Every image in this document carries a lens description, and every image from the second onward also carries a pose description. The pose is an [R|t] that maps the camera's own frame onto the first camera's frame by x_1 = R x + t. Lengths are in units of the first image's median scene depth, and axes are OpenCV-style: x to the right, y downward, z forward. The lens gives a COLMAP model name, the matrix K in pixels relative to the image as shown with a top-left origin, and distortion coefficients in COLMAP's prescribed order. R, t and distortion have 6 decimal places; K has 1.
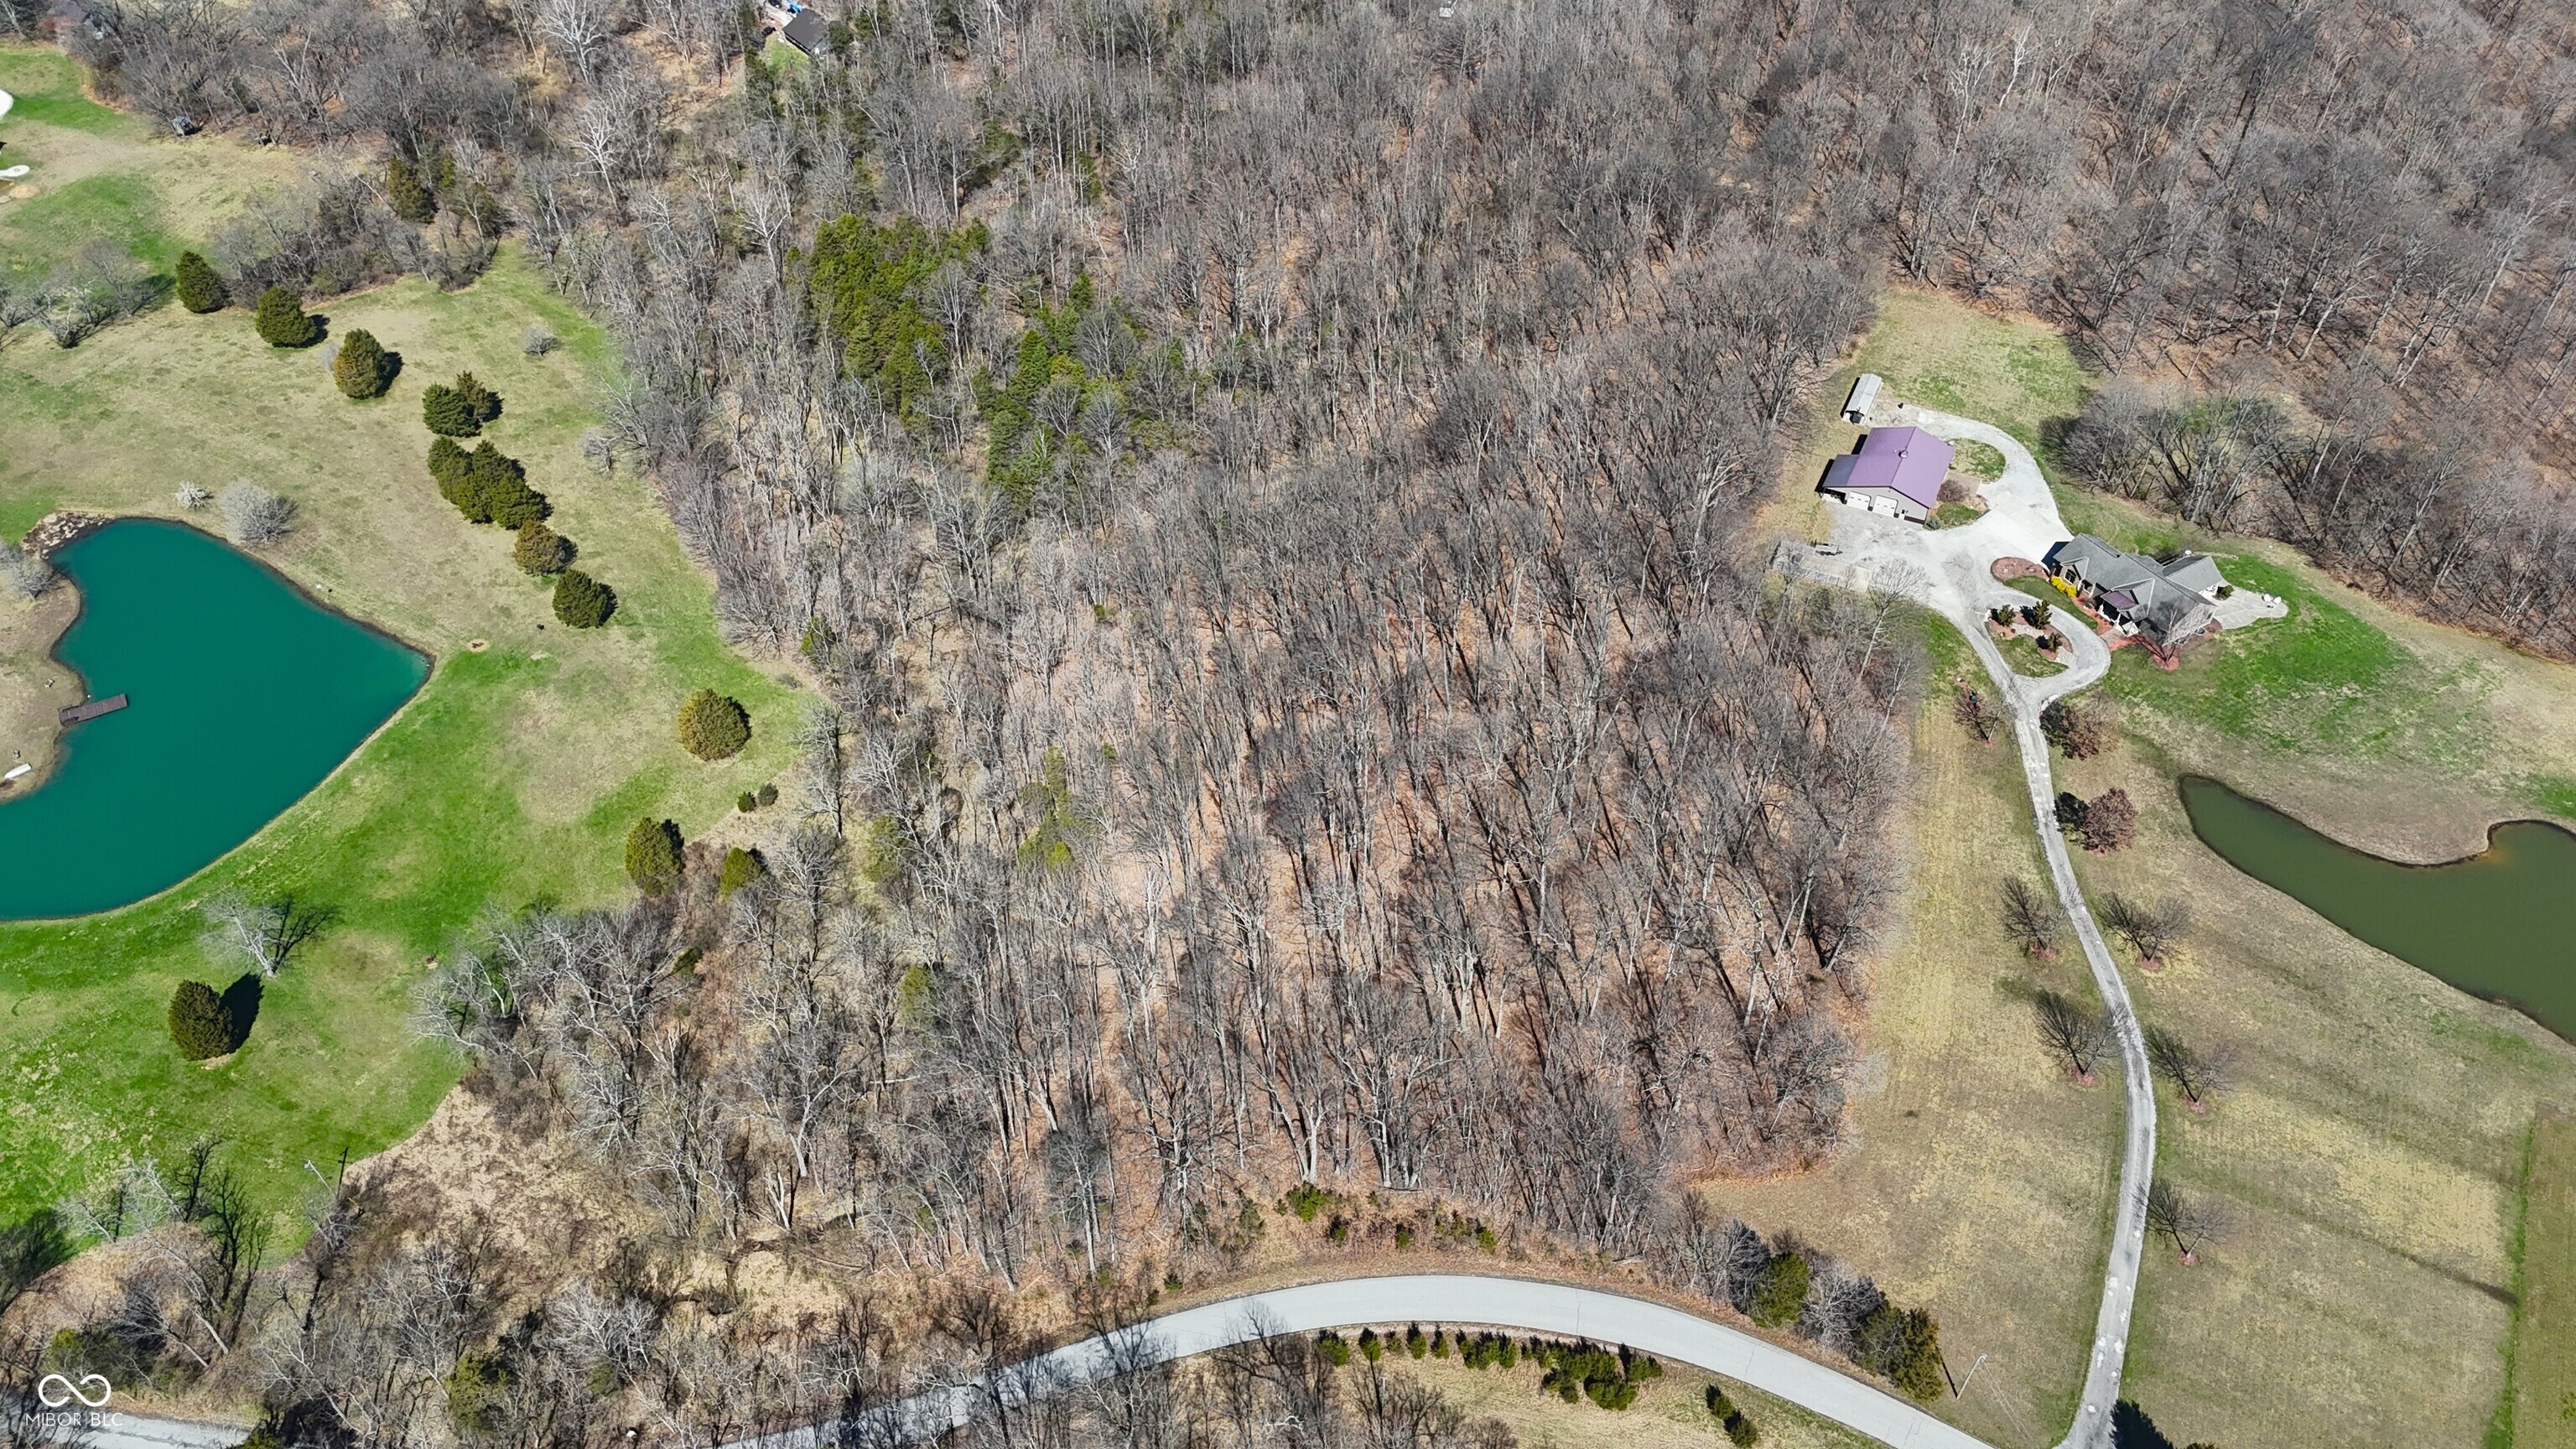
lens RADIAL K [[1887.5, 0, 1283.2], [0, 1887.5, 714.9], [0, 0, 1]] dist [0.083844, -0.069812]
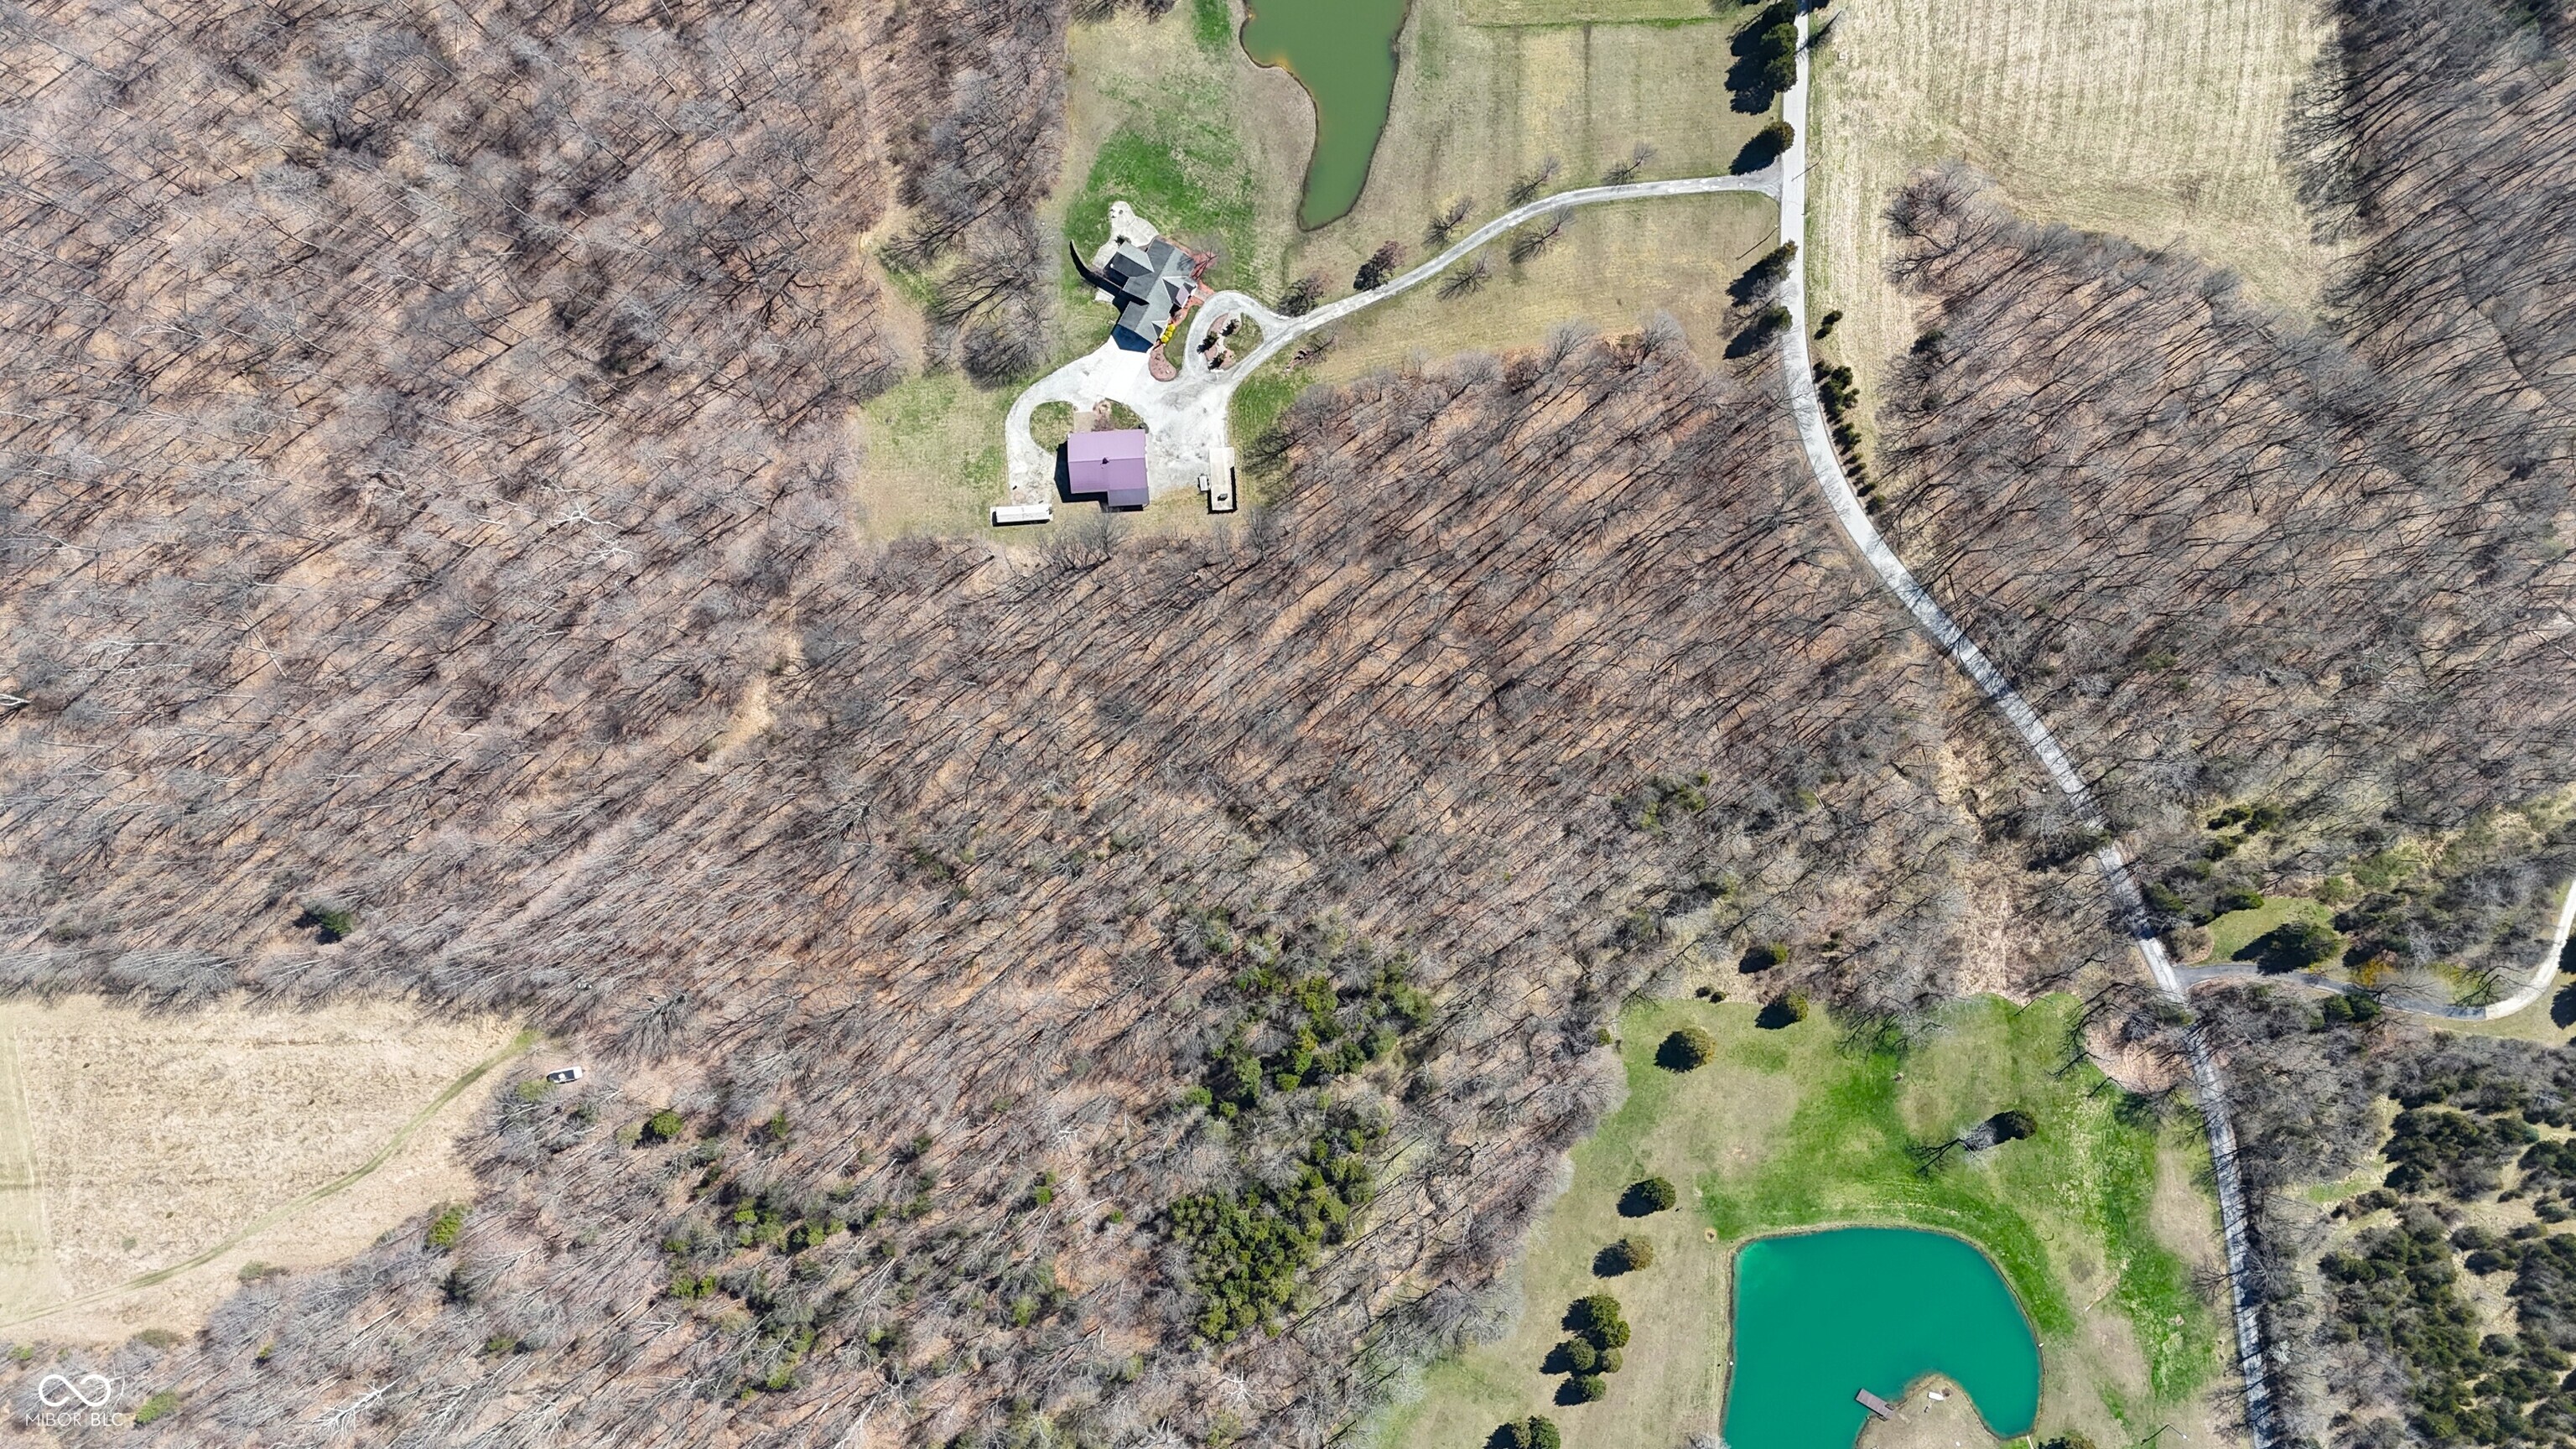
lens RADIAL K [[1899.8, 0, 1284.4], [0, 1899.8, 716.5], [0, 0, 1]] dist [0.083185, -0.065801]
pose [[-0.488466, -0.872439, 0.015868, 0.090196], [0.626664, -0.338090, 0.702131, -1.380638], [-0.607201, 0.352911, 0.711871, -0.020959]]
